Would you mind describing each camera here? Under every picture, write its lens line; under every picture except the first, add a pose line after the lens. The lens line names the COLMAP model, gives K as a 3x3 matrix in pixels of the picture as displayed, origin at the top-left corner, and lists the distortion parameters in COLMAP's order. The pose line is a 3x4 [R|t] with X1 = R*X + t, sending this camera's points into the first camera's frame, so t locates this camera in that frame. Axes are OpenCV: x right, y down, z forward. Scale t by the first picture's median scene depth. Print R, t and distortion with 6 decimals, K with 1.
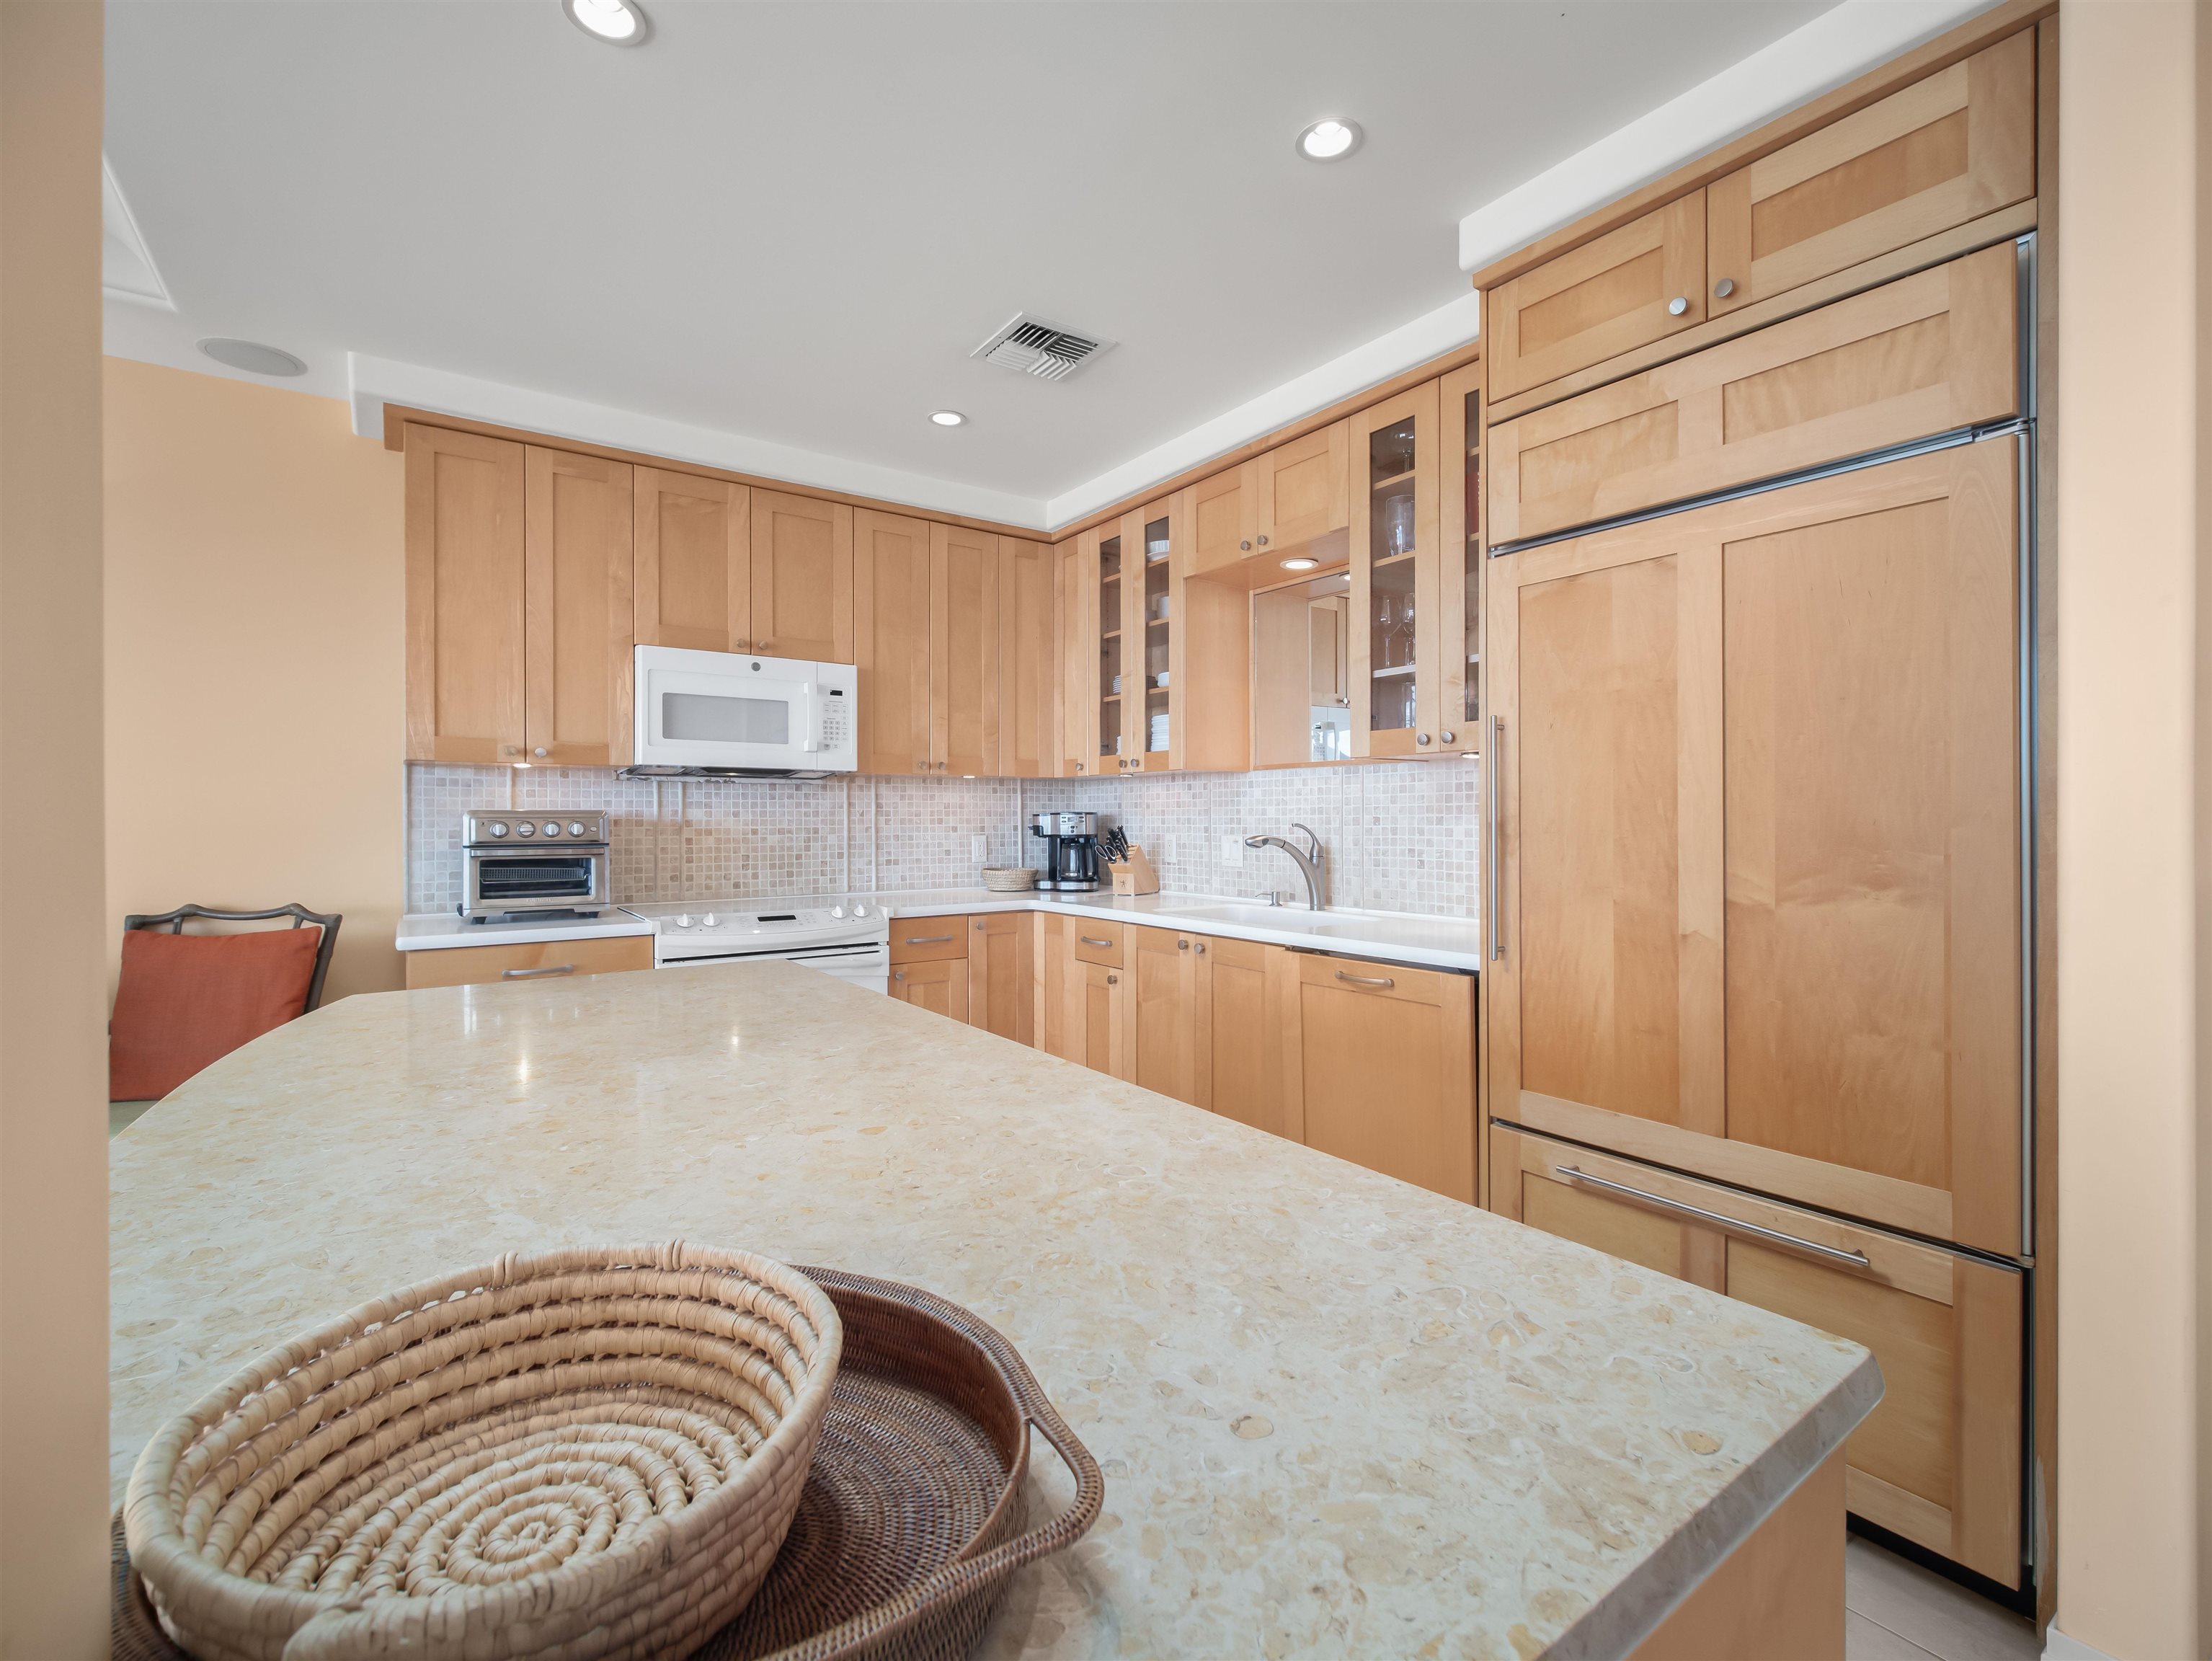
lens RADIAL K [[938.4, 0, 1106.5], [0, 938.4, 815.4], [0, 0, 1]] dist [-0.001402, -0.000284]
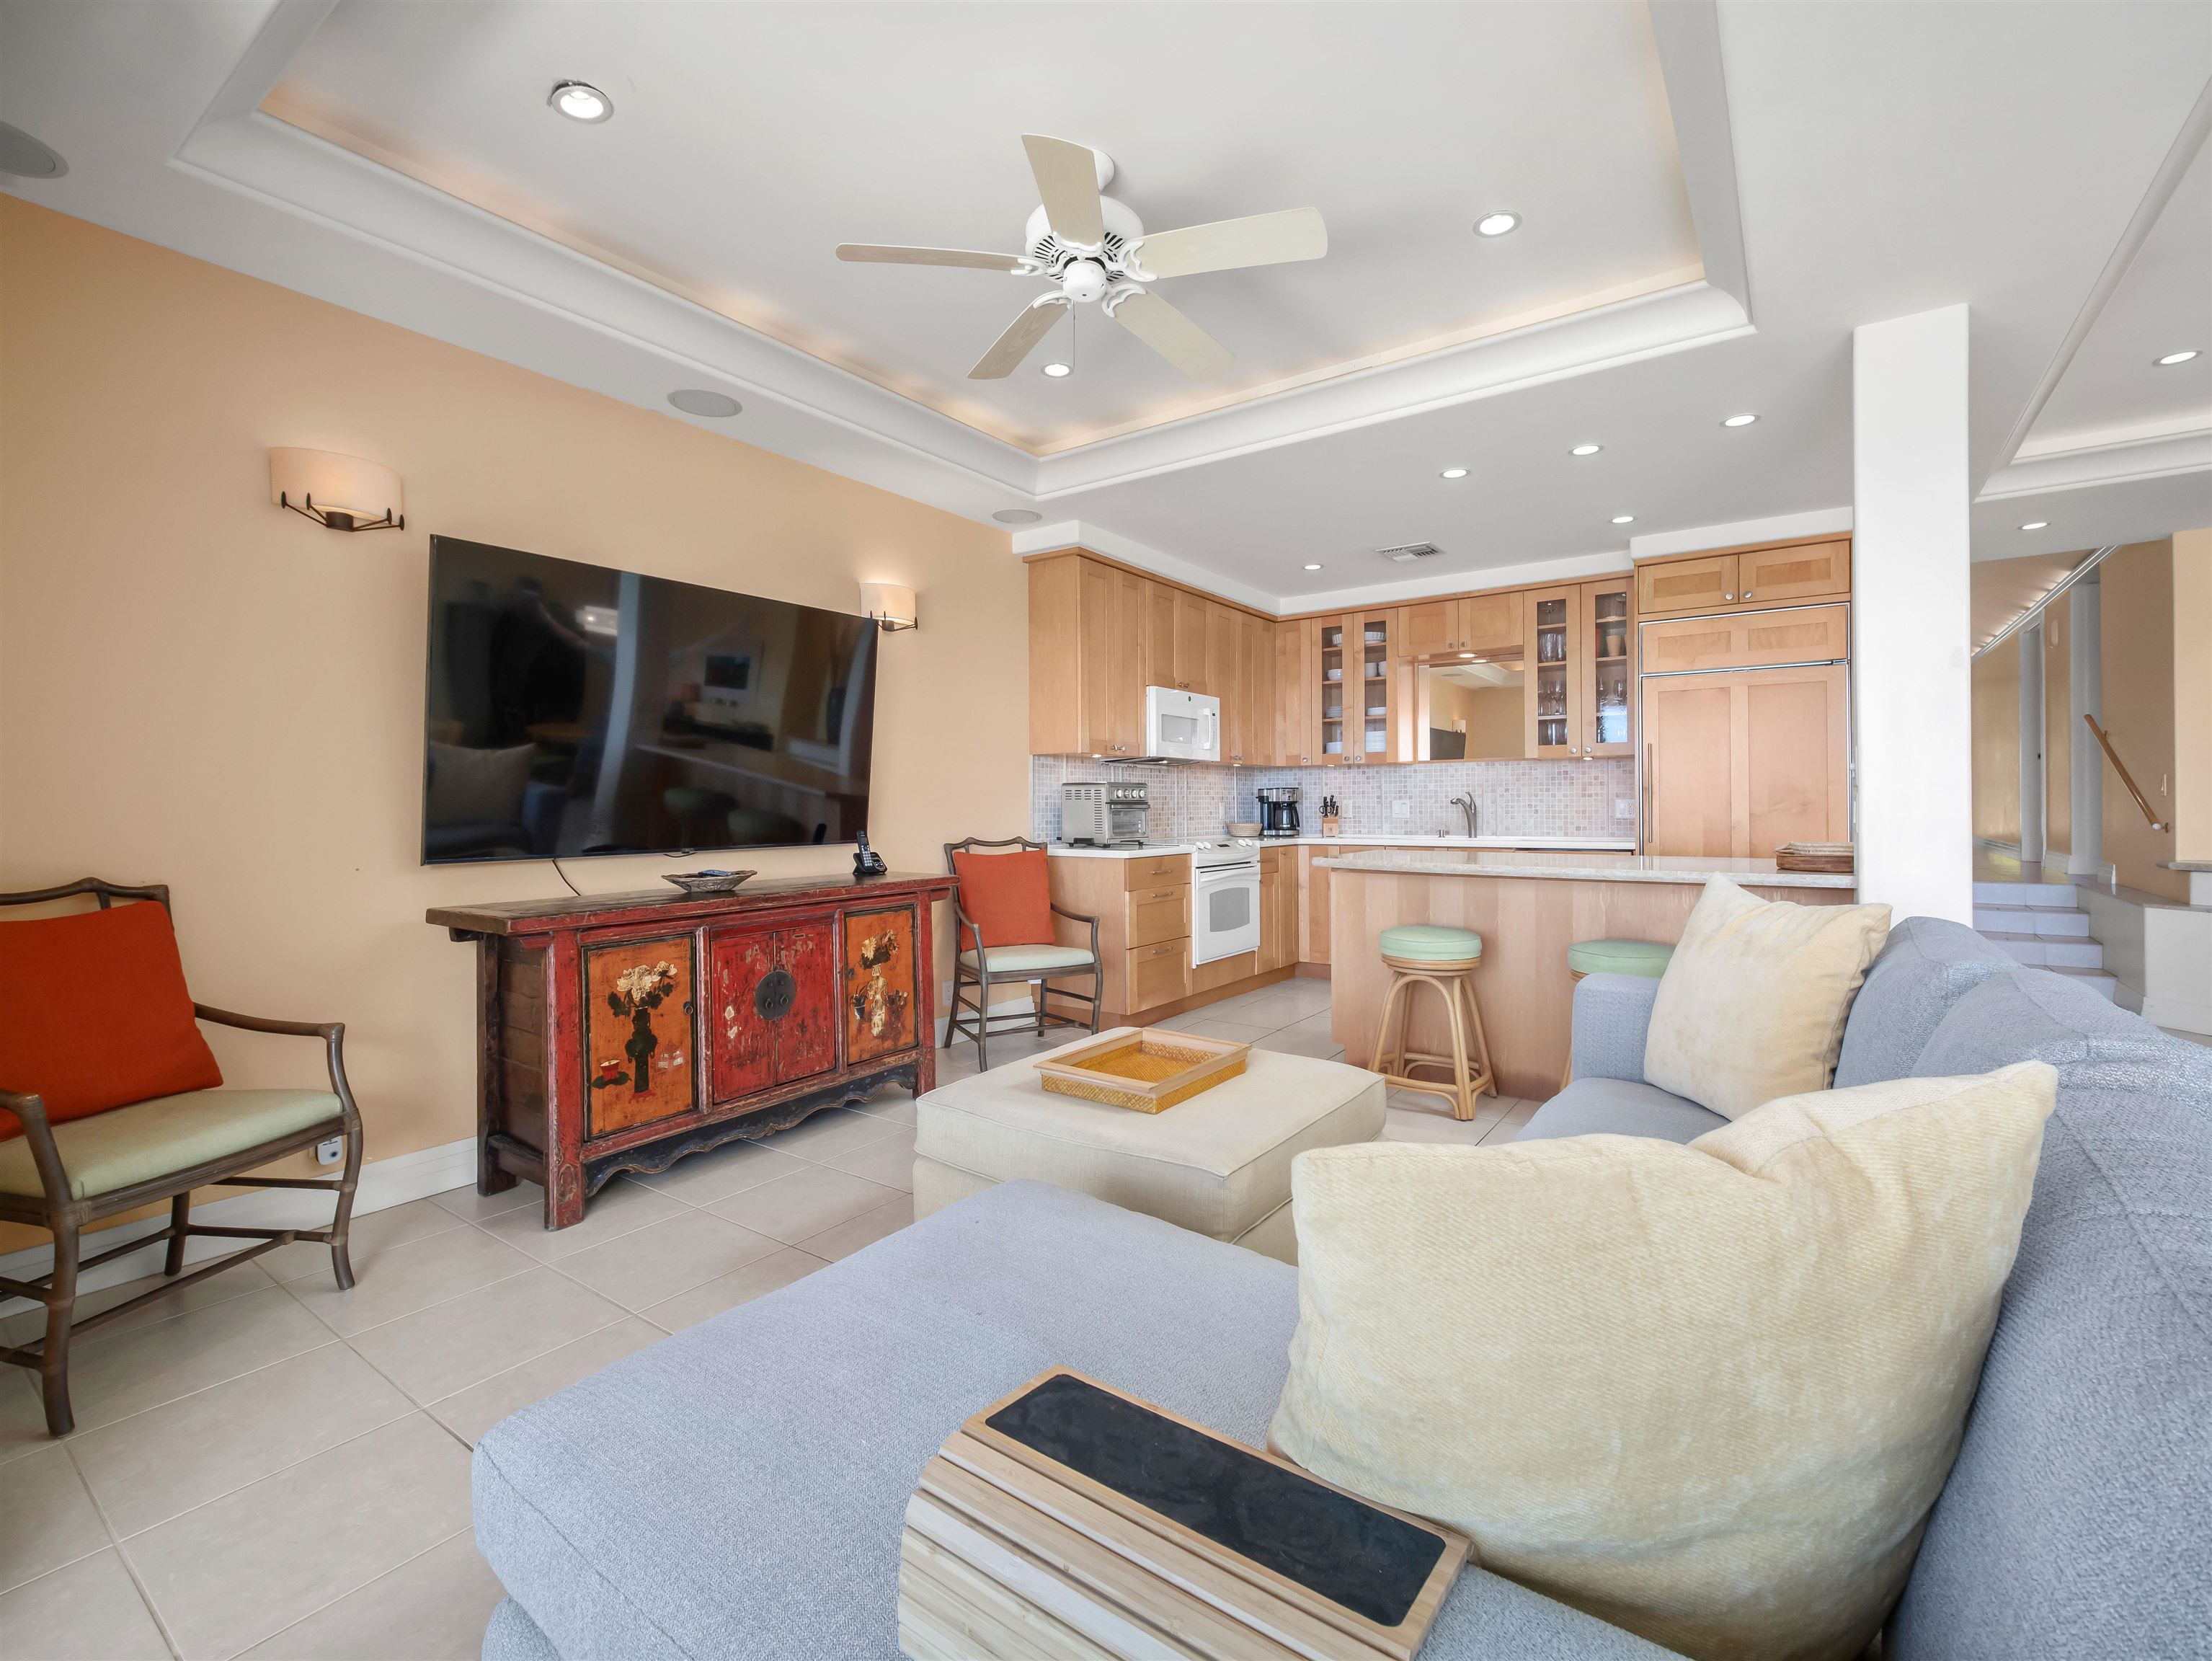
lens RADIAL K [[985.6, 0, 1038.0], [0, 985.6, 805.8], [0, 0, 1]] dist [-0.000924, -0.000136]
pose [[0.953582, -0.004023, 0.301108, -1.213077], [0.004750, 0.999987, -0.001682, 0.036009], [-0.301098, 0.003034, 0.953589, -0.629904]]
